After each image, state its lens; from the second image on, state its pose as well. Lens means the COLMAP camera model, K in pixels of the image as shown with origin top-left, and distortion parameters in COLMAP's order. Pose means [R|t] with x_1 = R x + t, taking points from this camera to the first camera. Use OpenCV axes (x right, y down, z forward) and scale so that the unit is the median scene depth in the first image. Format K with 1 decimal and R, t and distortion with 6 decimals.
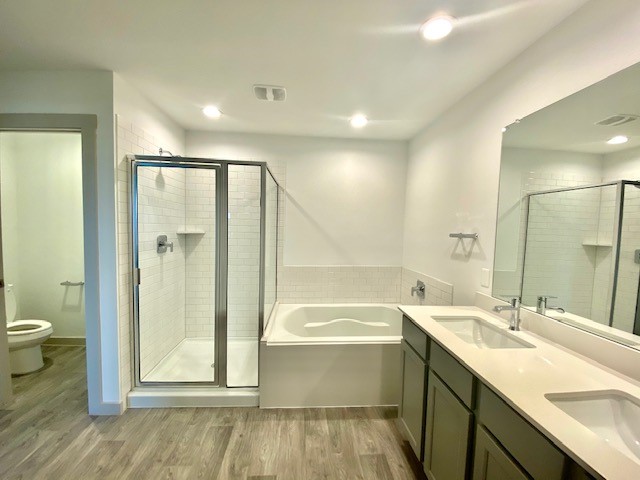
lens RADIAL K [[258.4, 0, 320.0], [0, 258.4, 240.0], [0, 0, 1]] dist [-0.000335, -0.009725]
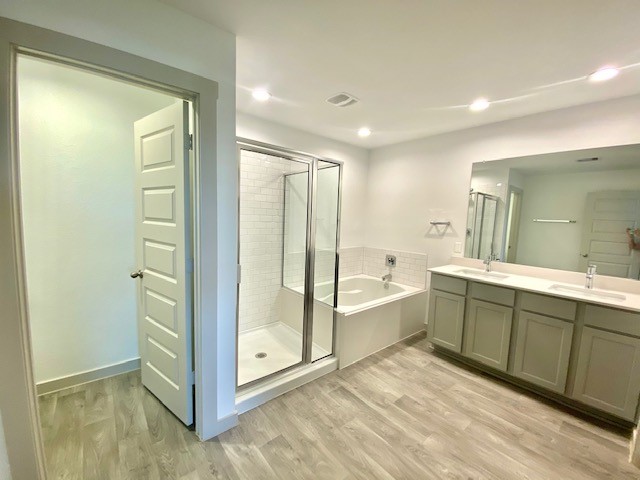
lens RADIAL K [[262.8, 0, 304.5], [0, 262.8, 238.2], [0, 0, 1]] dist [0.000520, -0.009842]
pose [[0.821455, -0.045256, 0.568474, -1.104169], [0.016798, 0.998334, 0.055204, -0.026848], [-0.570026, -0.035799, 0.820847, 0.123564]]
